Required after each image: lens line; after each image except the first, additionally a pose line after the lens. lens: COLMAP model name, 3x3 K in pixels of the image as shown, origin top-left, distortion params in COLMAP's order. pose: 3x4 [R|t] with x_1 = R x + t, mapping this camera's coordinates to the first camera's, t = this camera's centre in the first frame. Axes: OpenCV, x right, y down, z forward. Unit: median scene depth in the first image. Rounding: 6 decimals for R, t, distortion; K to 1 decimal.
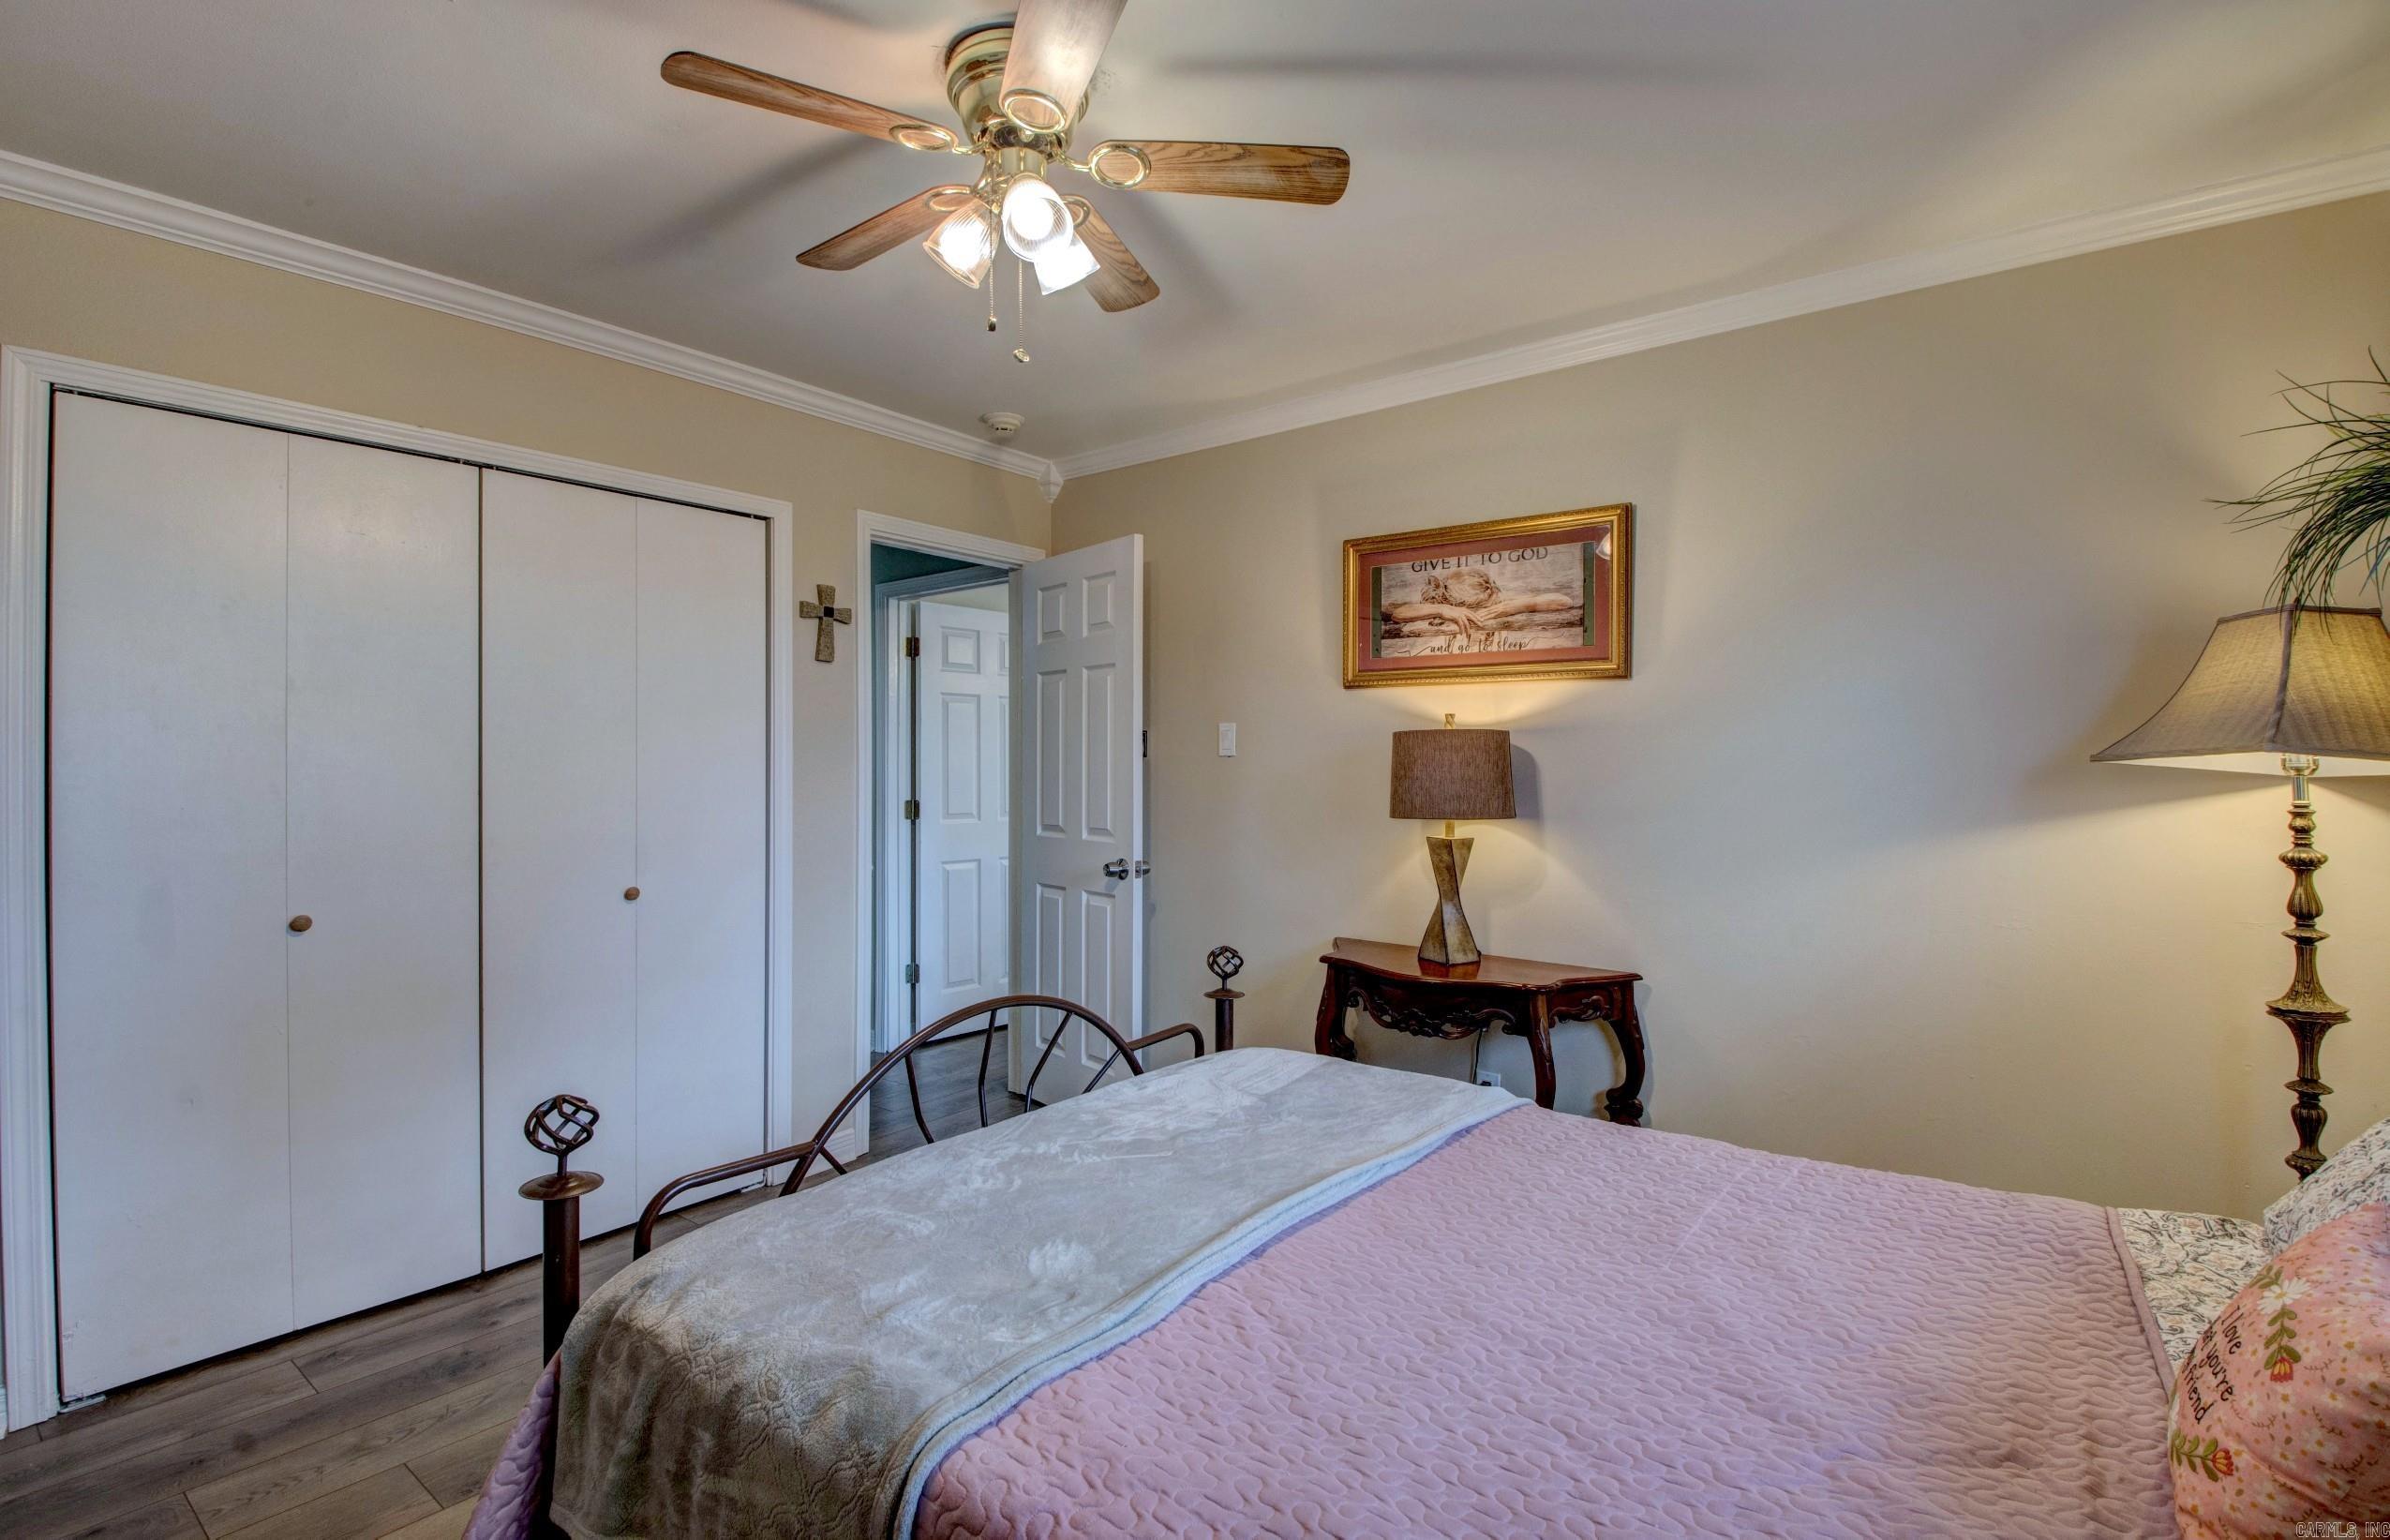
lens RADIAL K [[1124.6, 0, 1178.9], [0, 1124.6, 764.8], [0, 0, 1]] dist [0.026732, -0.043650]
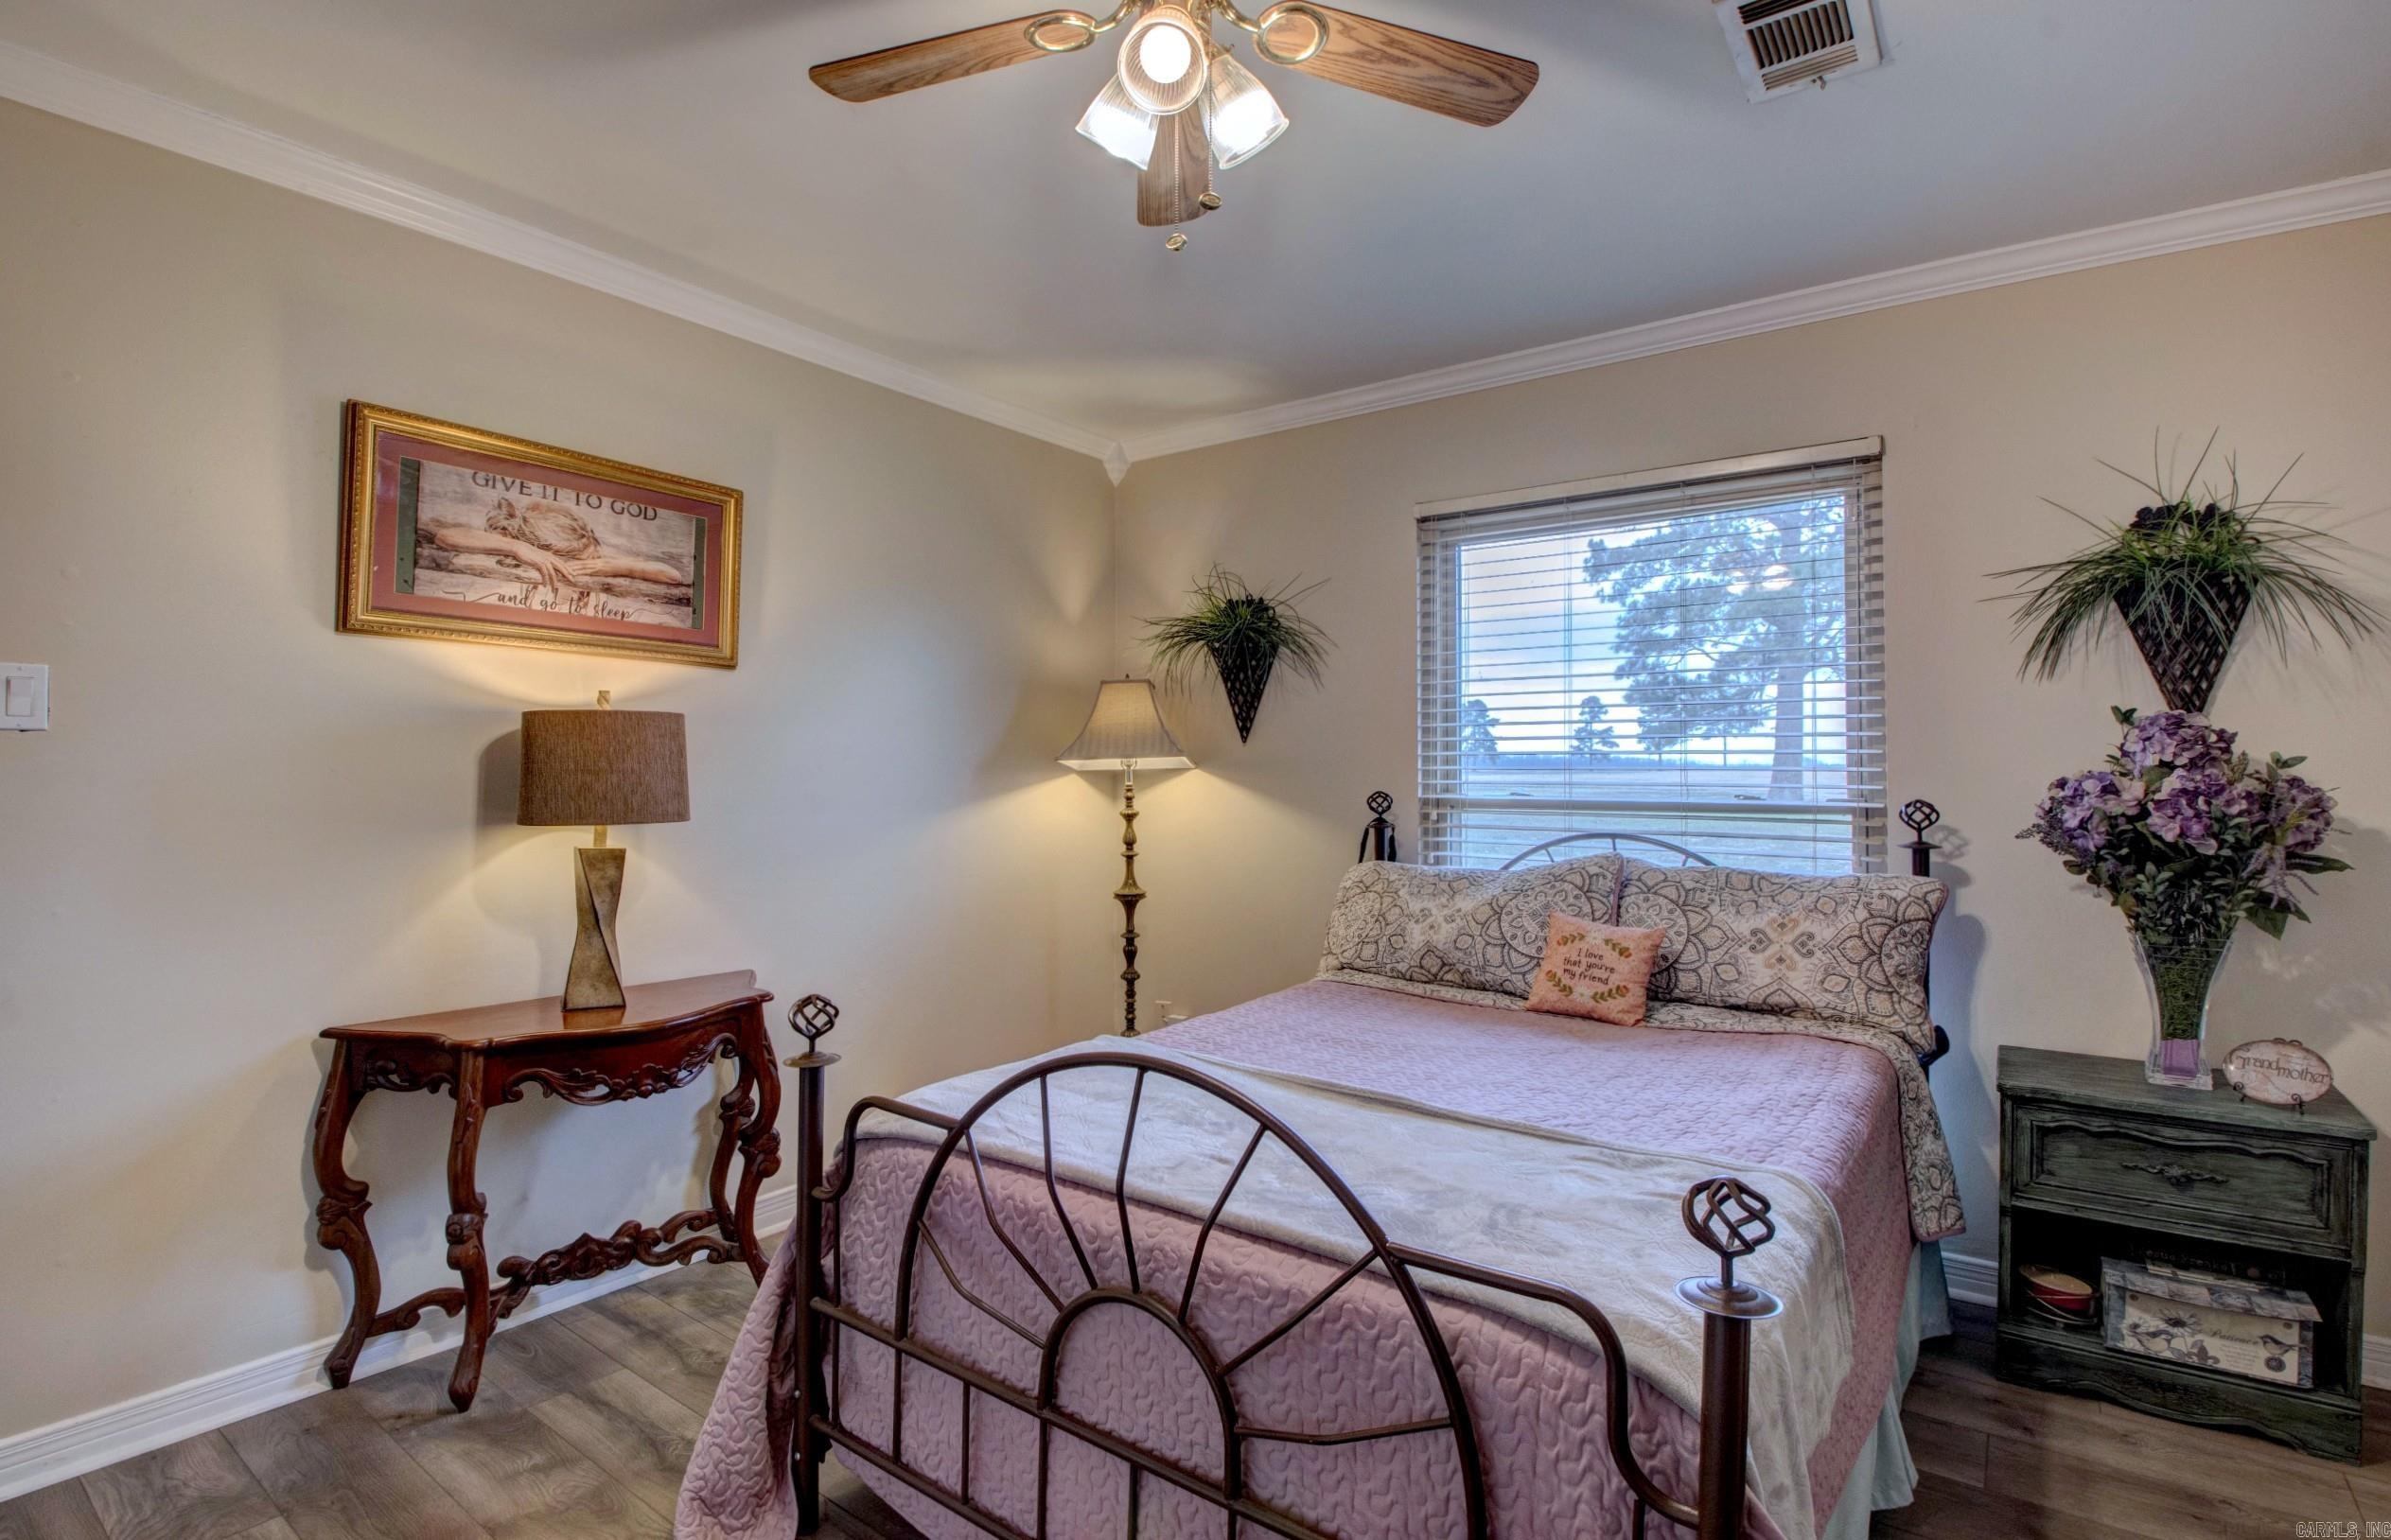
lens RADIAL K [[1124.9, 0, 1179.4], [0, 1124.9, 764.8], [0, 0, 1]] dist [0.026732, -0.043650]
pose [[-0.042663, 0.007160, 0.999064, -0.552782], [-0.005969, 0.999955, -0.007421, 0.009973], [-0.999072, -0.006280, -0.042618, 0.612790]]
